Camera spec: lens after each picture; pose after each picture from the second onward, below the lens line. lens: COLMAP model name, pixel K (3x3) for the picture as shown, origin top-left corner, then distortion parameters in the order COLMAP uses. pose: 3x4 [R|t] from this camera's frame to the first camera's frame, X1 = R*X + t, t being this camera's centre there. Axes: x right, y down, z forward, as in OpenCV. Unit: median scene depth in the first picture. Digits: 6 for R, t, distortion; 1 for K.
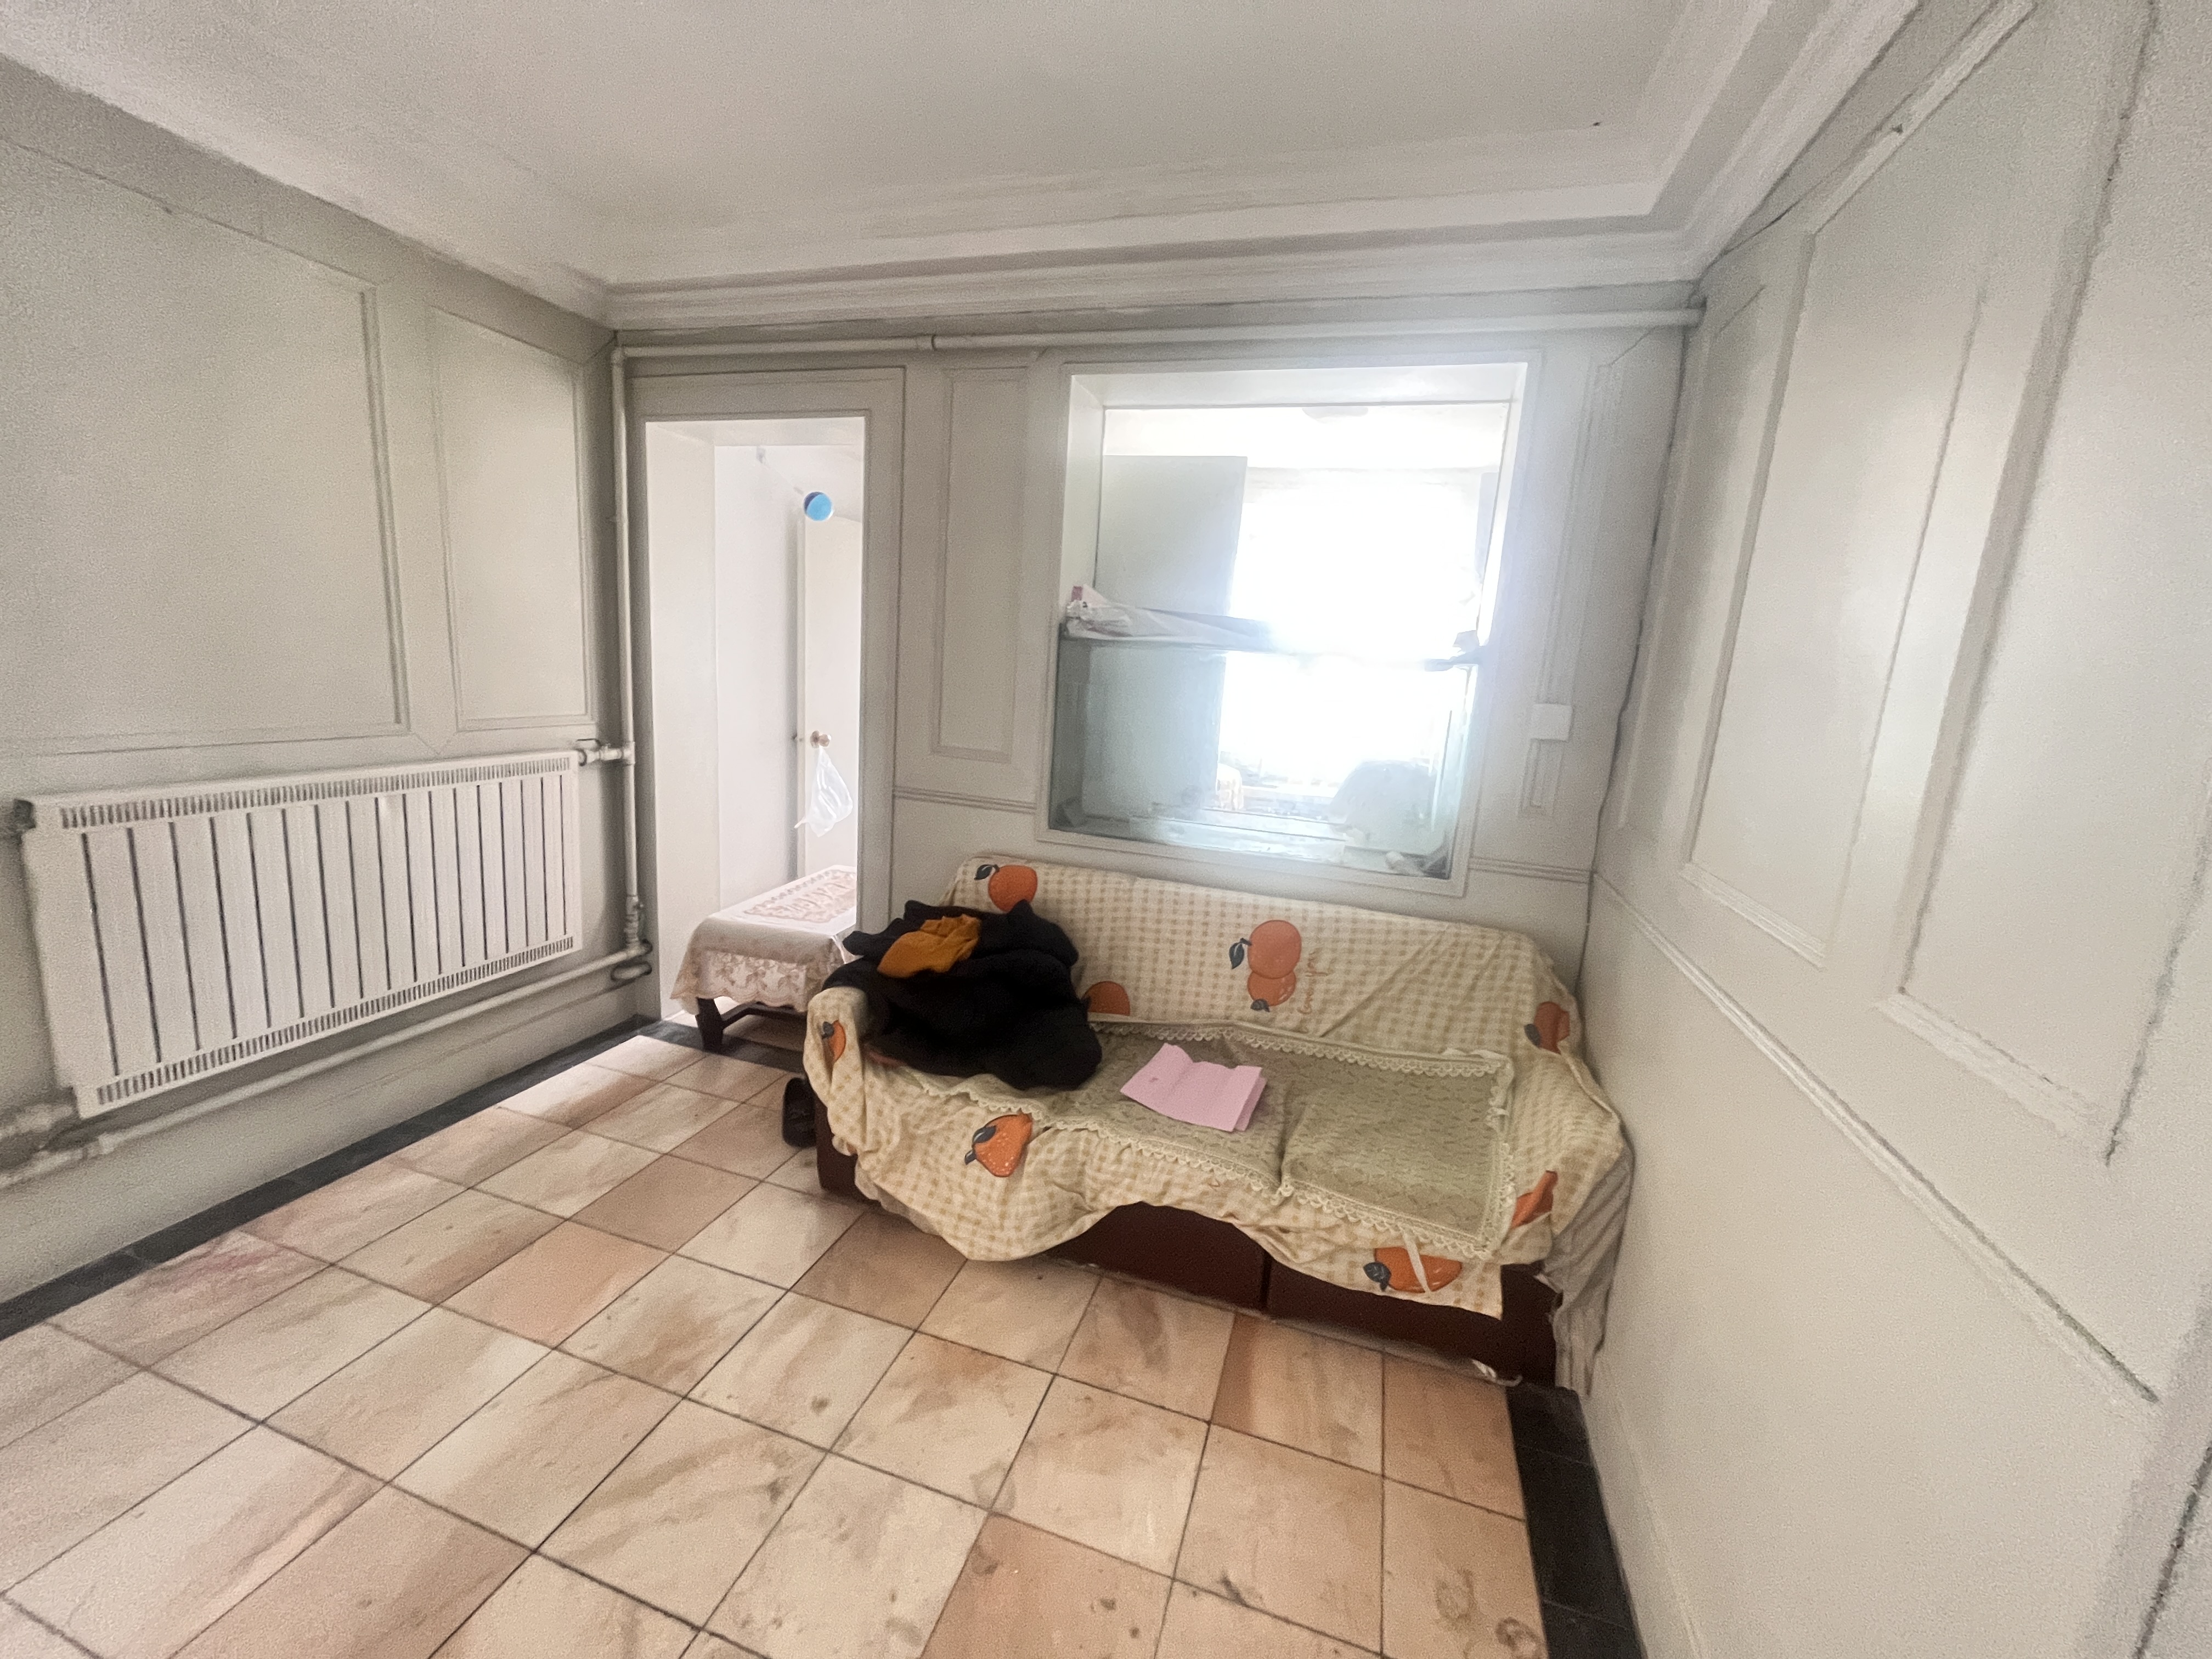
lens RADIAL K [[893.3, 0, 1098.5], [0, 893.3, 821.8], [0, 0, 1]] dist [-0.006054, -0.000075]
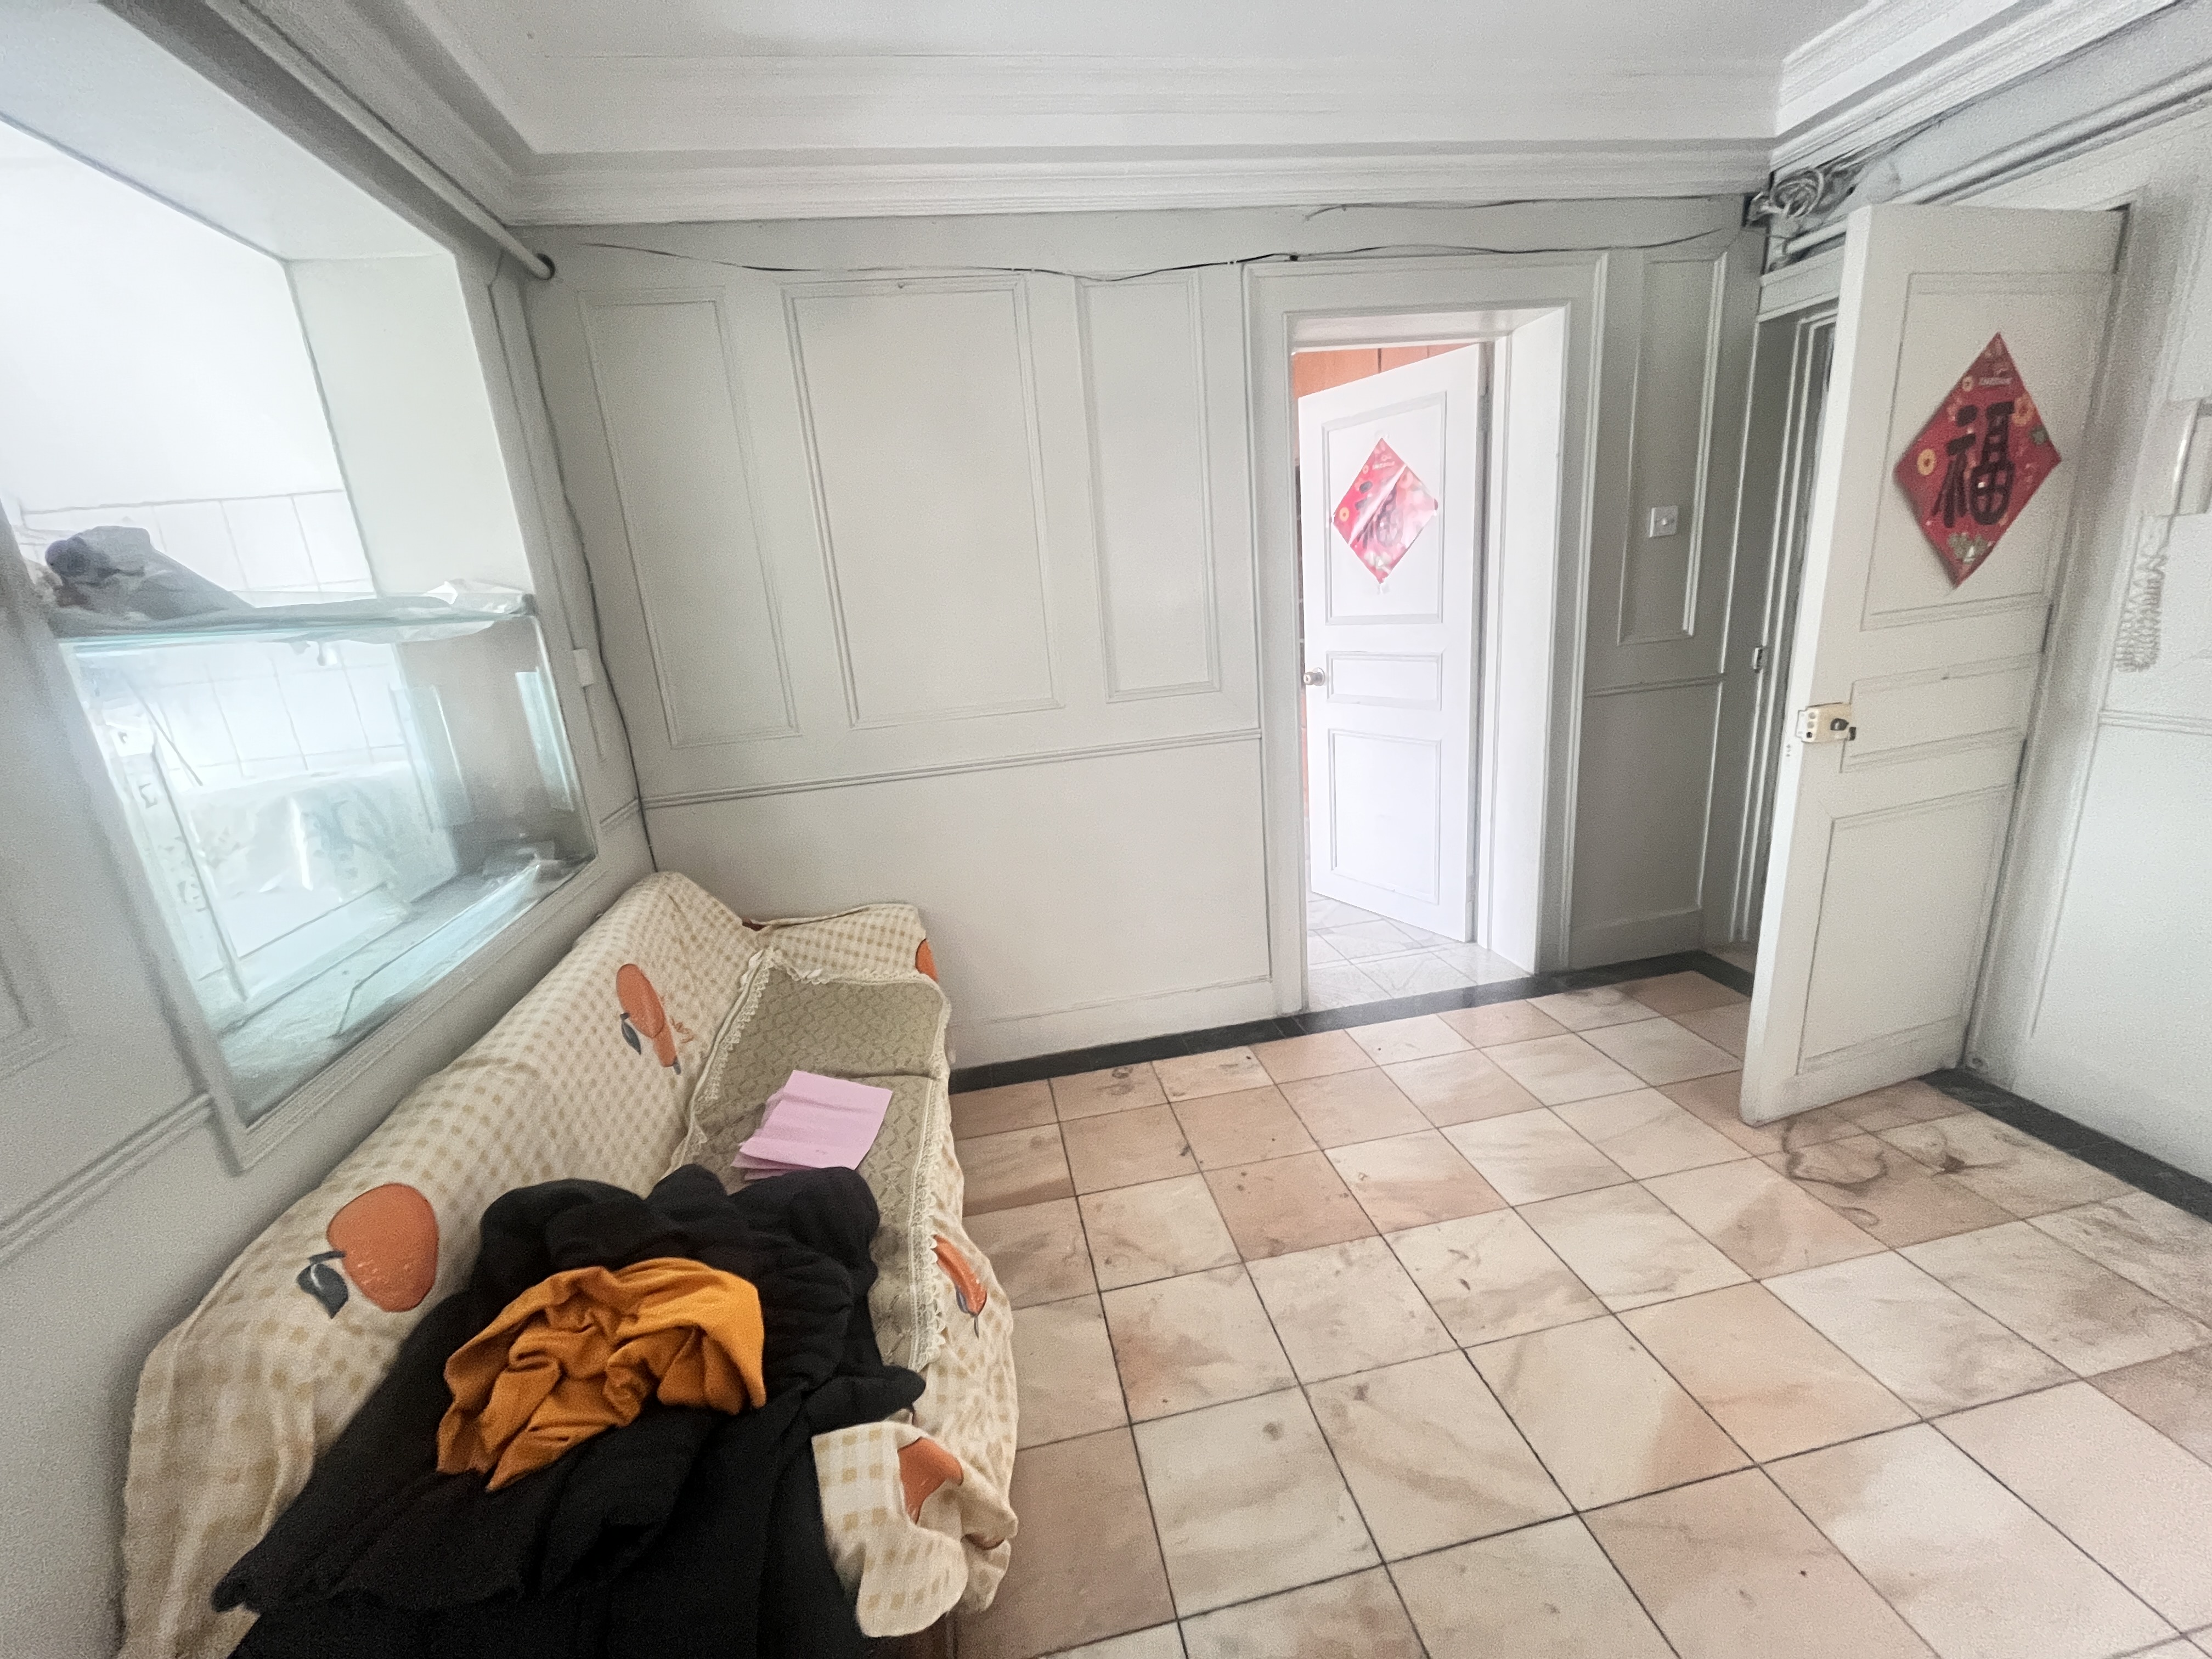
lens RADIAL K [[893.3, 0, 1099.4], [0, 893.3, 830.3], [0, 0, 1]] dist [-0.006054, -0.000075]
pose [[-0.473247, -0.255737, 0.842992, -0.850231], [0.215173, 0.894392, 0.392126, -0.290403], [-0.854247, 0.366961, -0.368241, 1.280931]]
